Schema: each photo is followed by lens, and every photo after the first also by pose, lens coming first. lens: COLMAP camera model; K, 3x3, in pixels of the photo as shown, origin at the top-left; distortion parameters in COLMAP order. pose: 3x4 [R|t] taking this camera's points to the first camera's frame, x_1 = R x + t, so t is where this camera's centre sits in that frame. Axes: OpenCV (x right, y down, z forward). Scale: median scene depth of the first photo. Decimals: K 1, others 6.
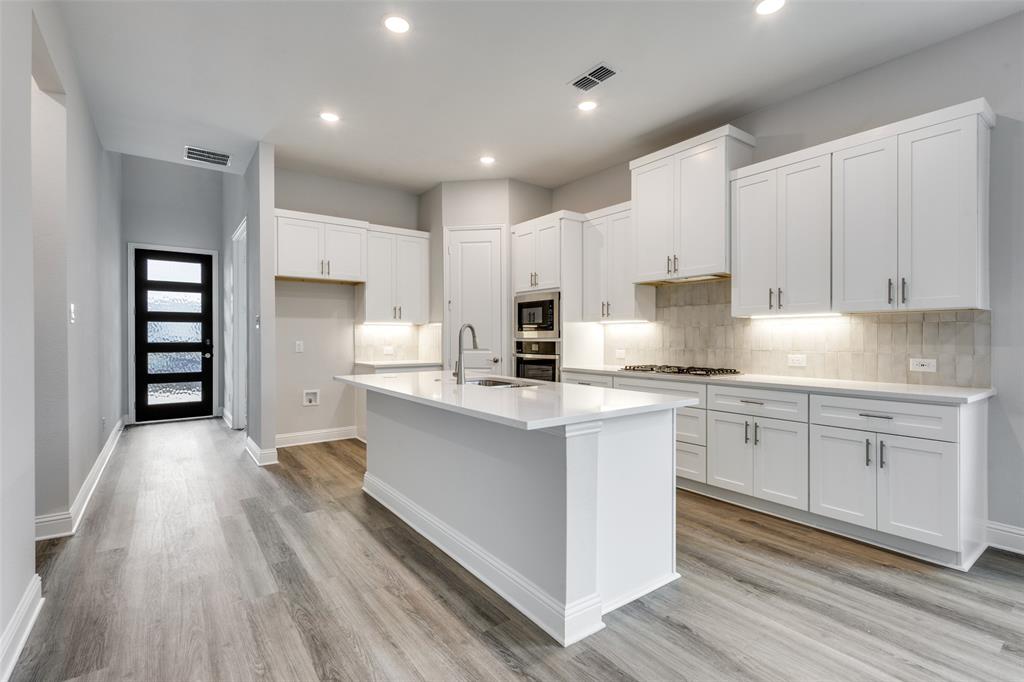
lens RADIAL K [[470.1, 0, 507.5], [0, 470.1, 336.5], [0, 0, 1]] dist [0.010466, -0.001234]
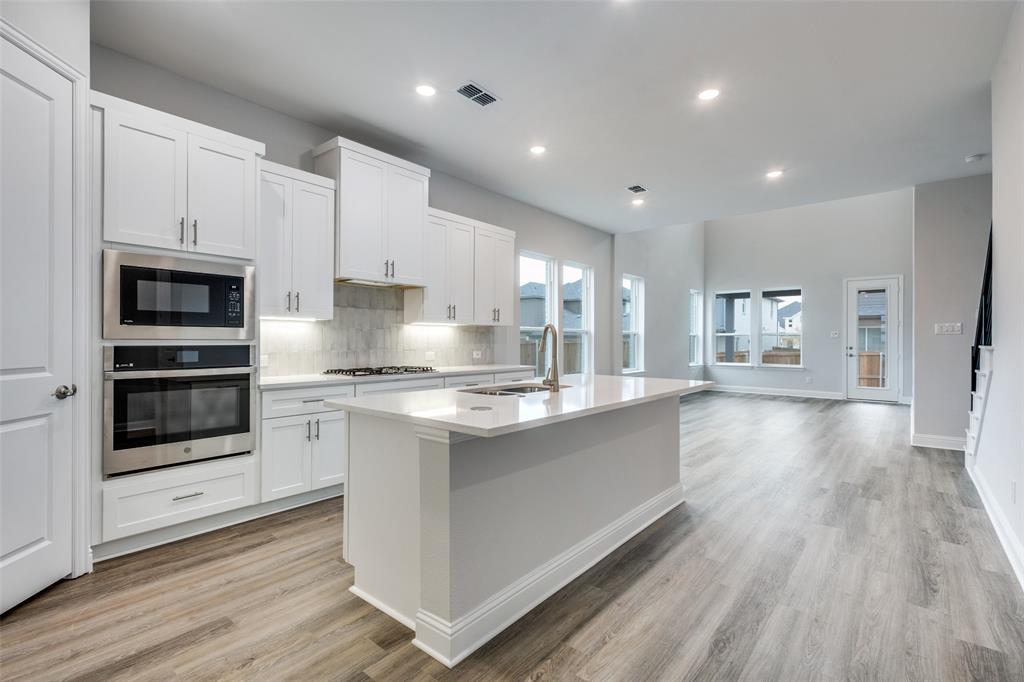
lens RADIAL K [[470.1, 0, 511.0], [0, 470.1, 339.7], [0, 0, 1]] dist [0.010466, -0.001234]
pose [[-0.241162, -0.000747, 0.970485, -0.717832], [-0.006371, 0.999979, -0.000814, 0.002108], [-0.970464, -0.006379, -0.241162, 0.981788]]
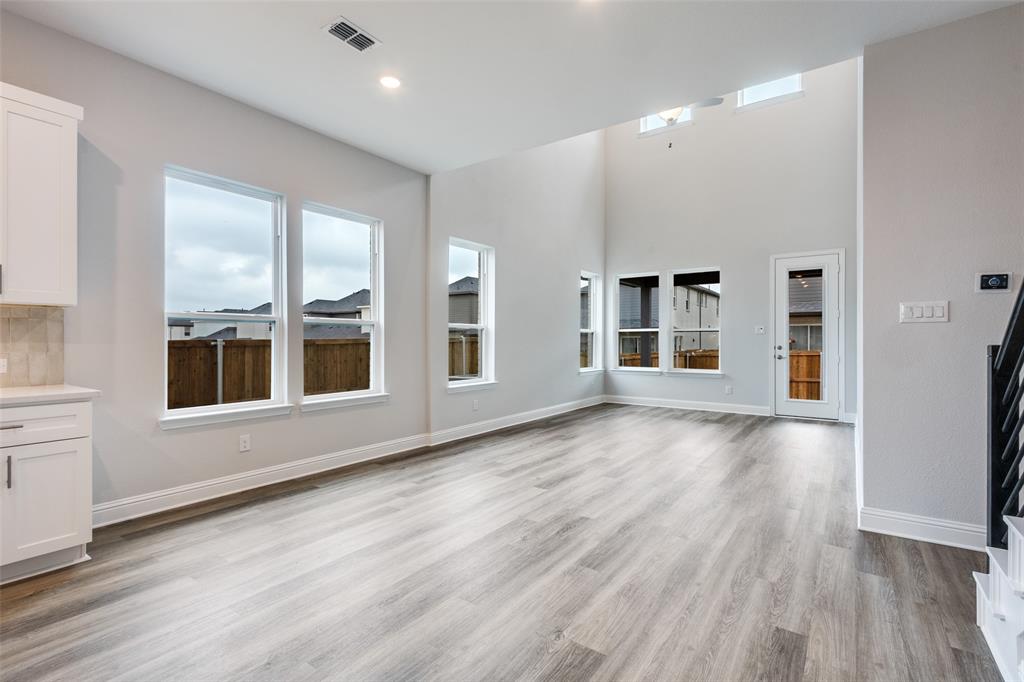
lens RADIAL K [[470.1, 0, 517.7], [0, 470.1, 338.0], [0, 0, 1]] dist [0.010466, -0.001234]
pose [[-0.323321, 0.003079, 0.946284, -0.196500], [-0.003904, 0.999982, -0.004588, 0.006582], [-0.946281, -0.005178, -0.323303, 0.269878]]
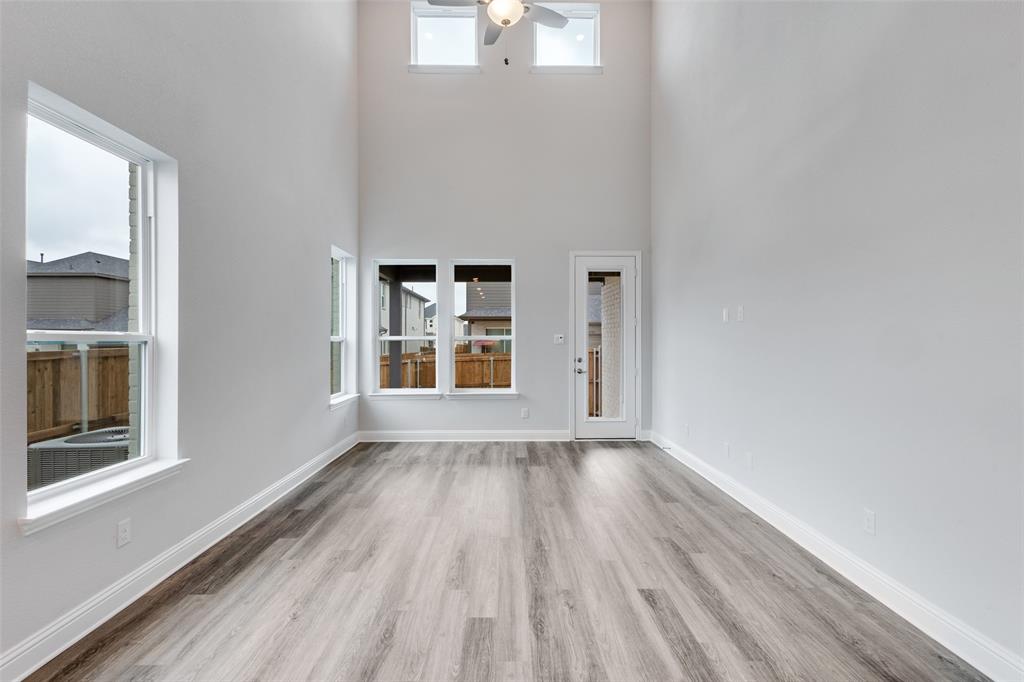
lens RADIAL K [[470.1, 0, 508.3], [0, 470.1, 339.8], [0, 0, 1]] dist [0.010466, -0.001234]
pose [[-0.811982, 0.000097, 0.583683, 0.468231], [-0.000698, 0.999999, -0.001137, -0.032919], [-0.583683, -0.001331, -0.811981, 0.126941]]
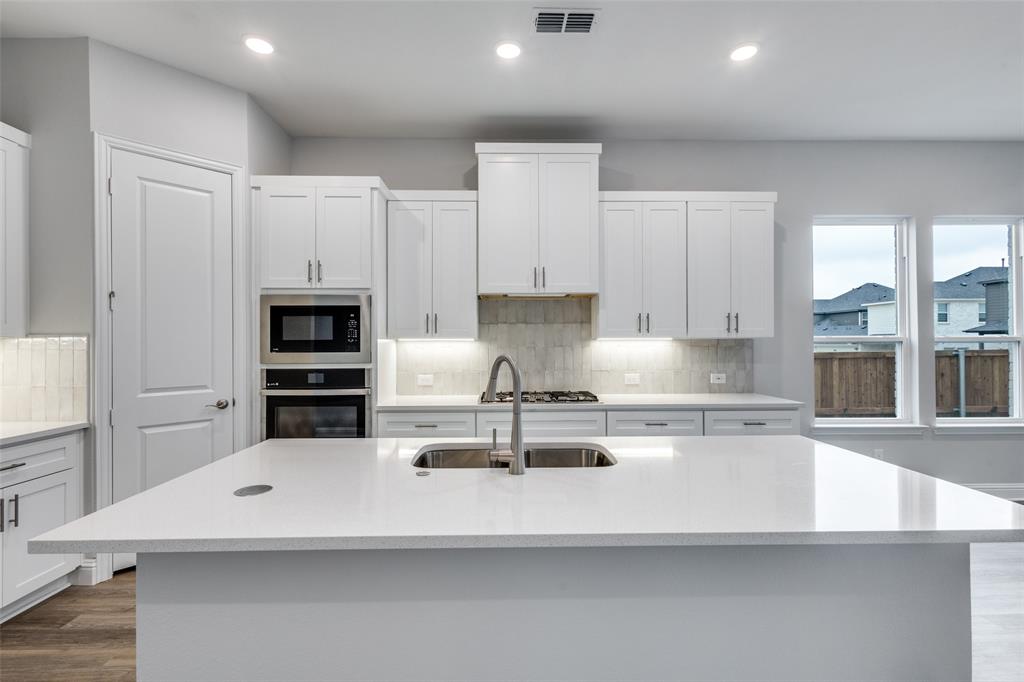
lens RADIAL K [[470.1, 0, 515.6], [0, 470.1, 340.0], [0, 0, 1]] dist [0.010466, -0.001234]
pose [[0.572277, 0.001369, 0.820059, -0.394828], [0.002484, 0.999991, -0.003403, -0.032883], [-0.820056, 0.003985, 0.572269, 0.528034]]
